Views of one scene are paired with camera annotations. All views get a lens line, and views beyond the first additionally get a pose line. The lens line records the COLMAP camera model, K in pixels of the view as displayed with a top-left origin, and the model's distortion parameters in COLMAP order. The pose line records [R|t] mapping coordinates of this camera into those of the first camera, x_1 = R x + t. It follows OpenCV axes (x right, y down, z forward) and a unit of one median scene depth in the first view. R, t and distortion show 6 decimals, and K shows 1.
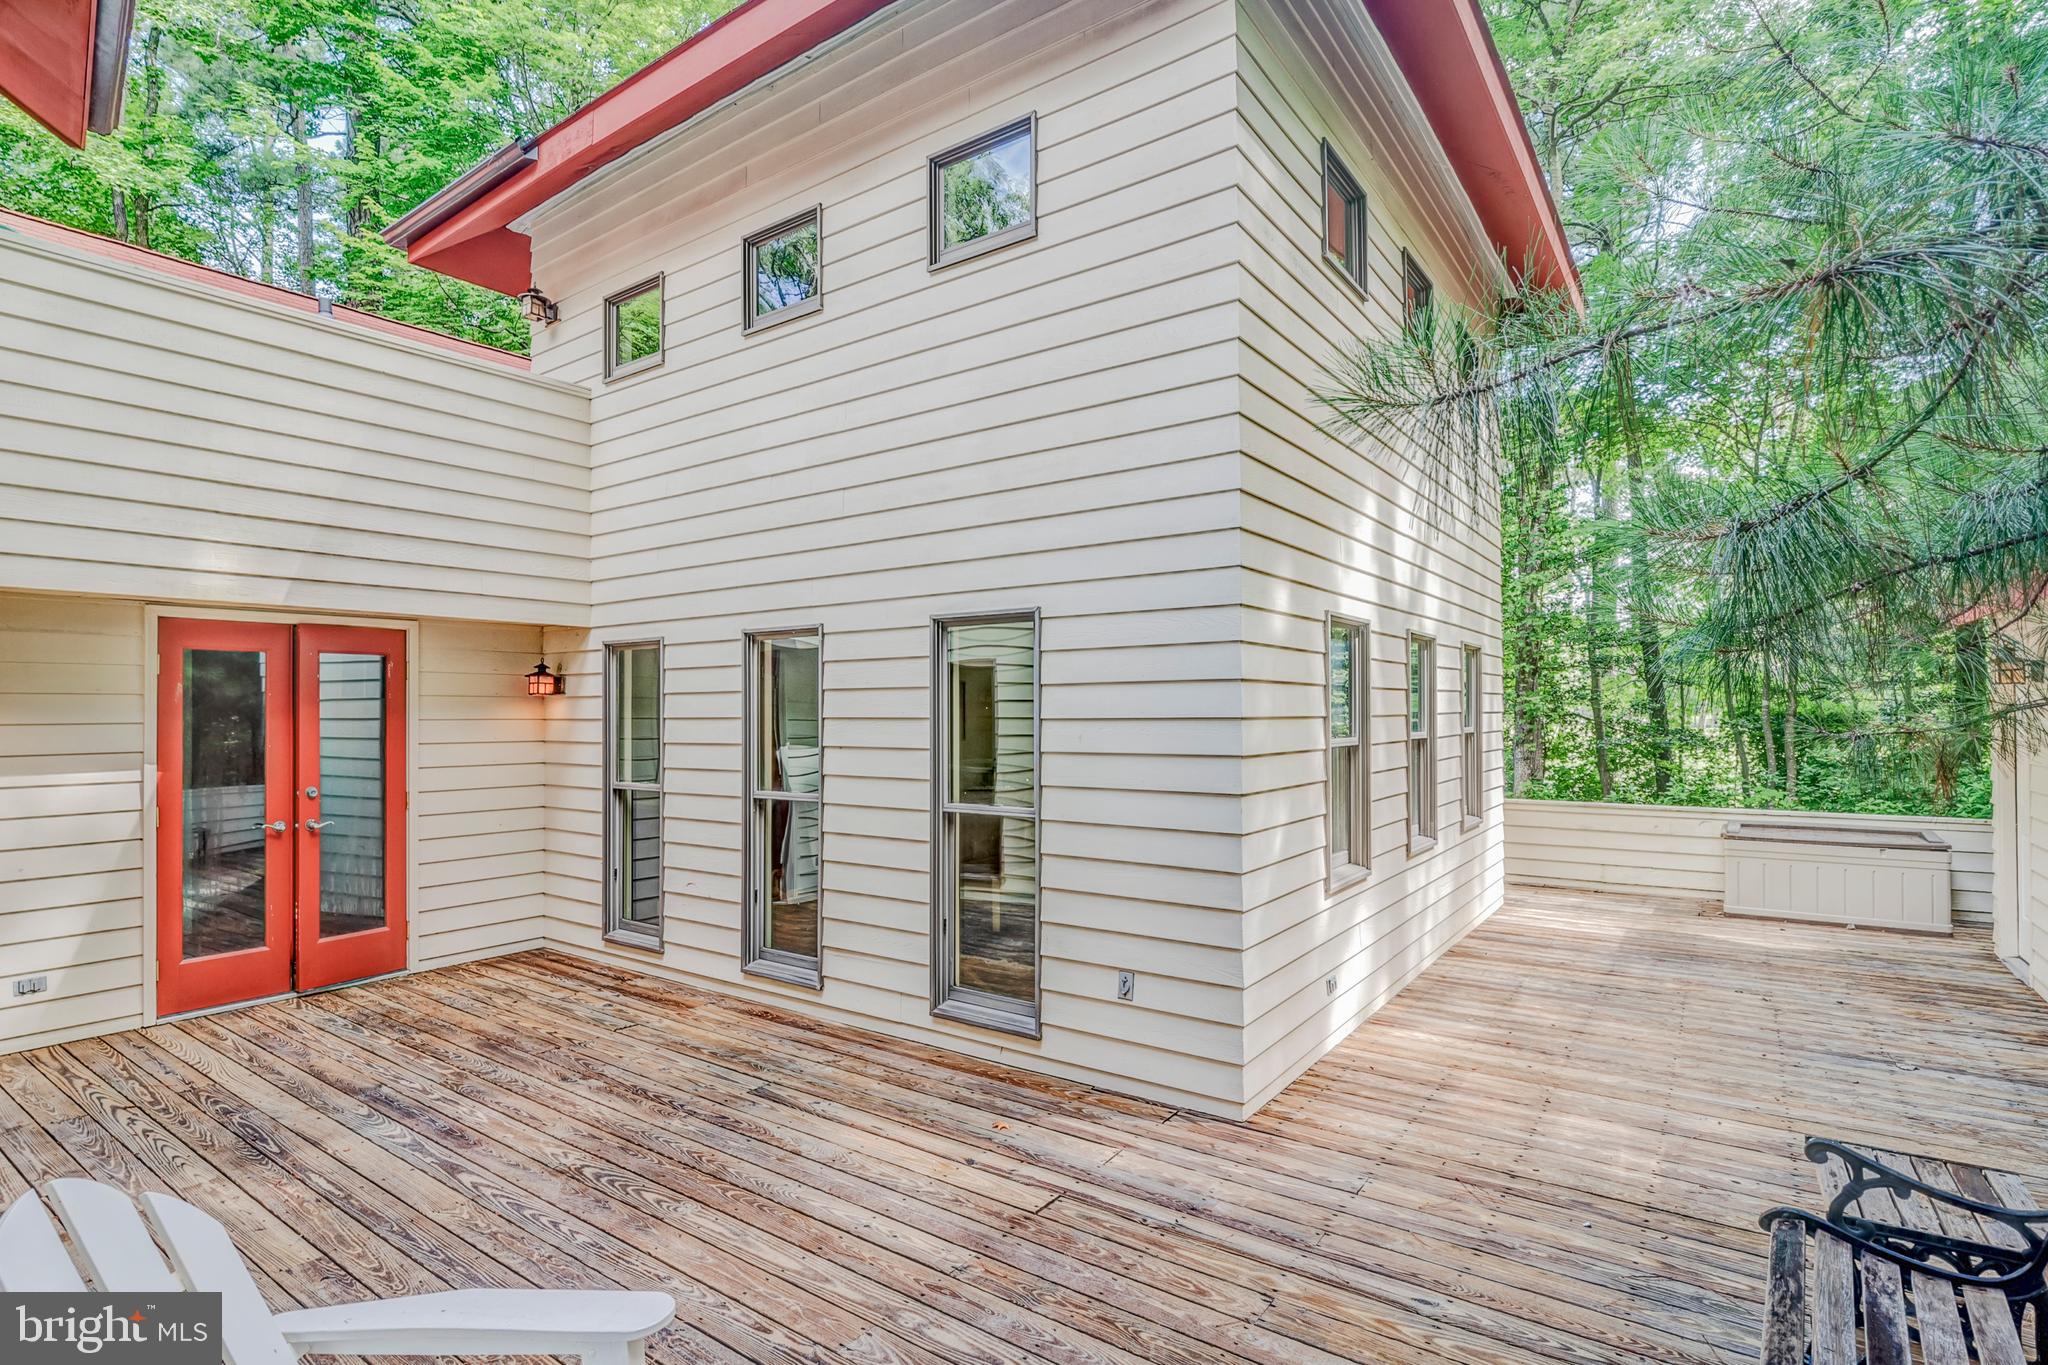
lens RADIAL K [[999.1, 0, 1024.0], [0, 999.1, 682.5], [0, 0, 1]] dist [-0.003279, -0.000314]
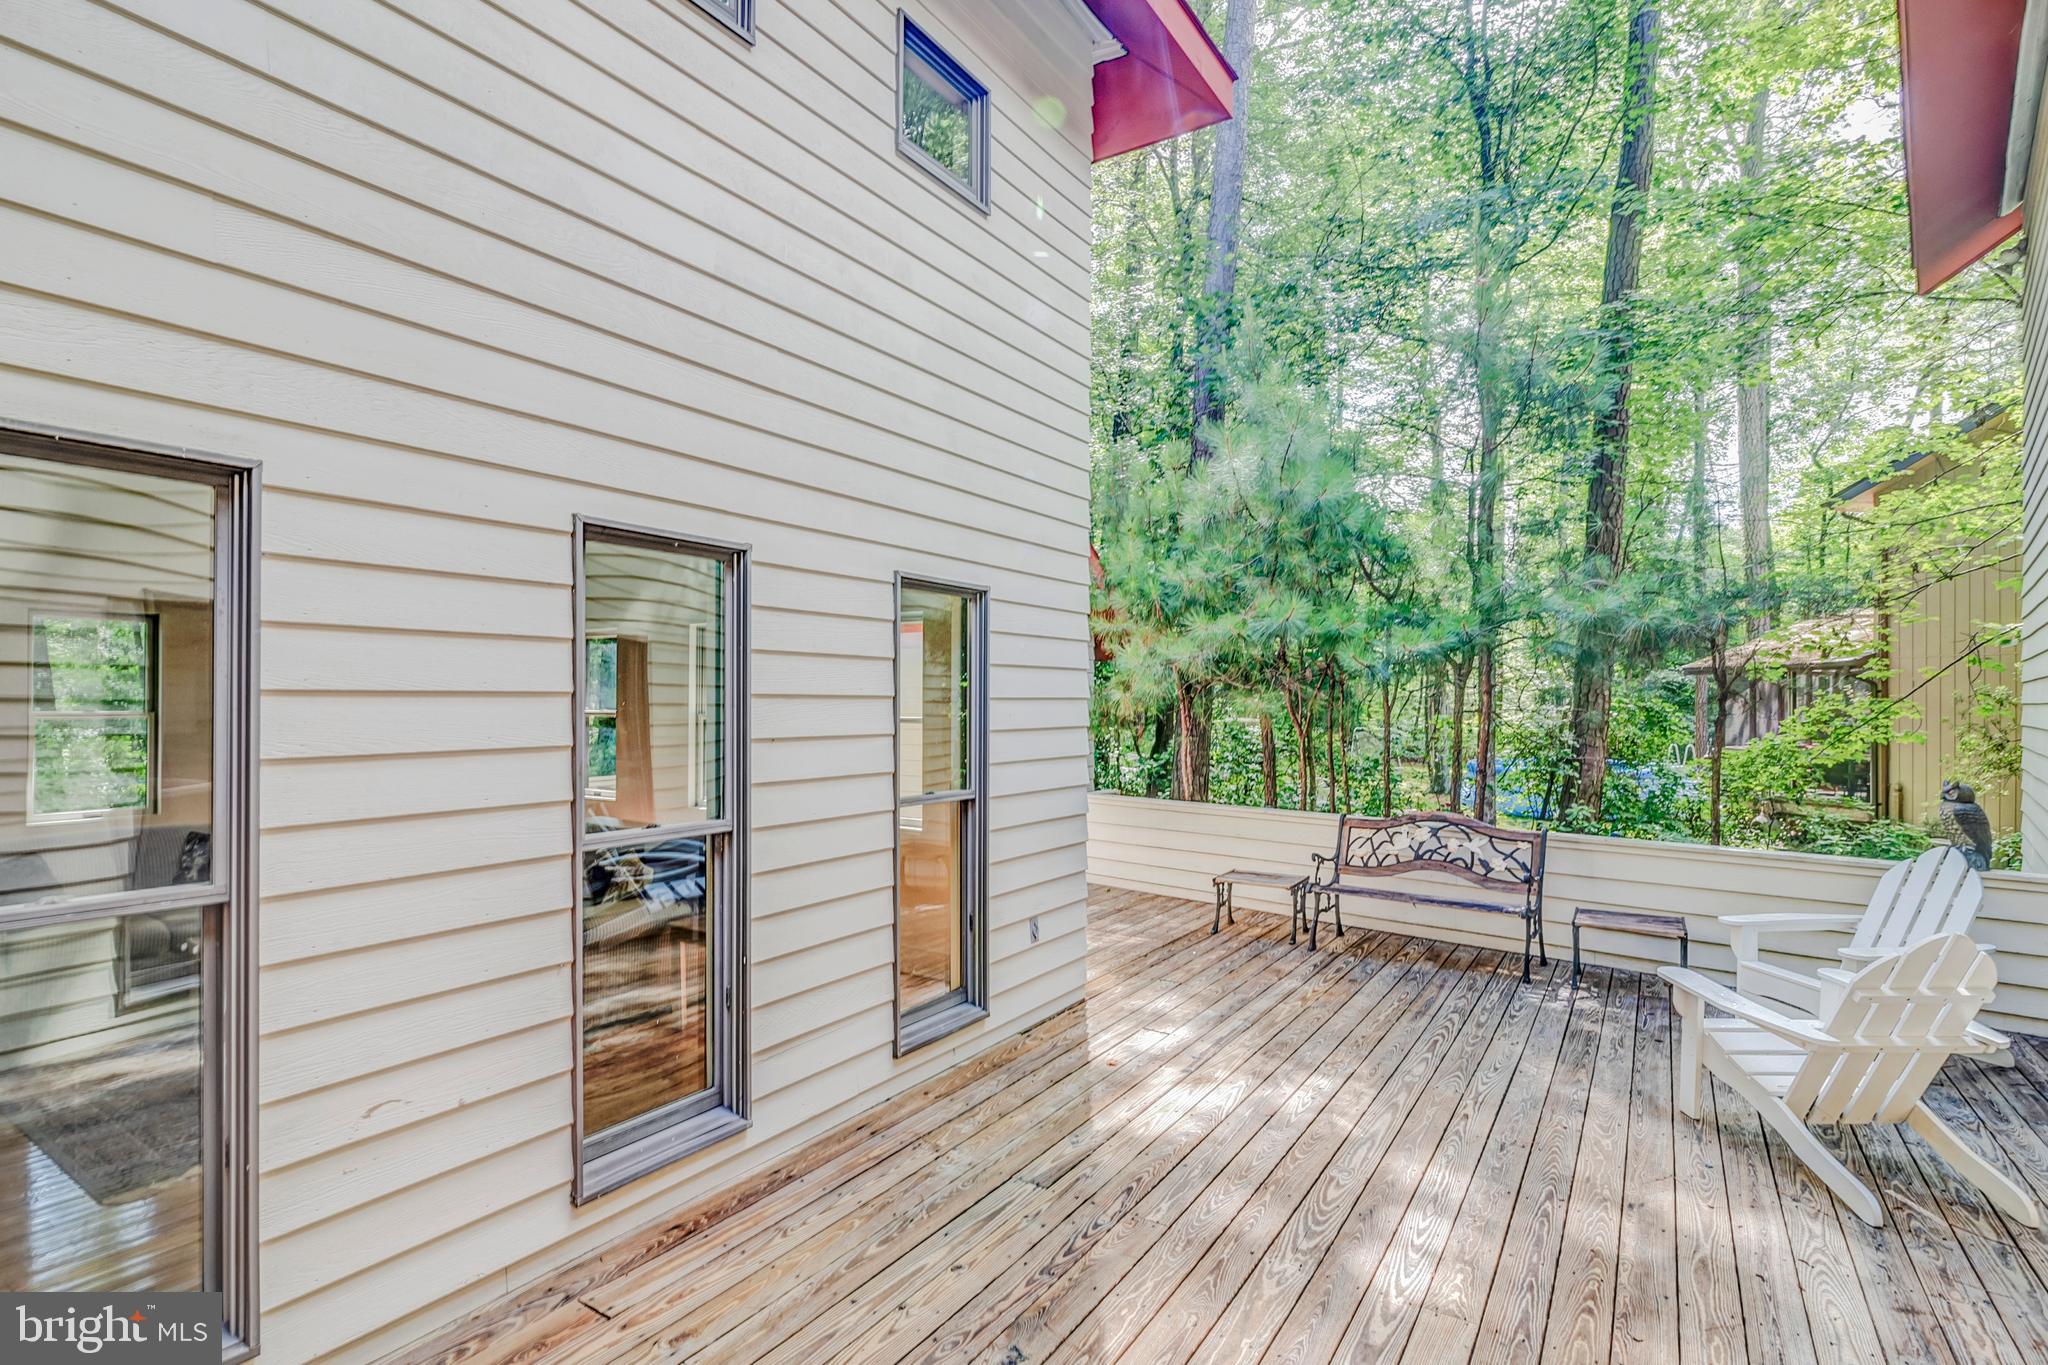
lens RADIAL K [[994.9, 0, 1009.7], [0, 994.9, 693.8], [0, 0, 1]] dist [-0.003382, 0.000401]
pose [[-0.045277, 0.015456, 0.998855, -1.251365], [-0.032062, 0.999343, -0.016917, 0.058782], [-0.998460, -0.032791, -0.044751, 1.297429]]
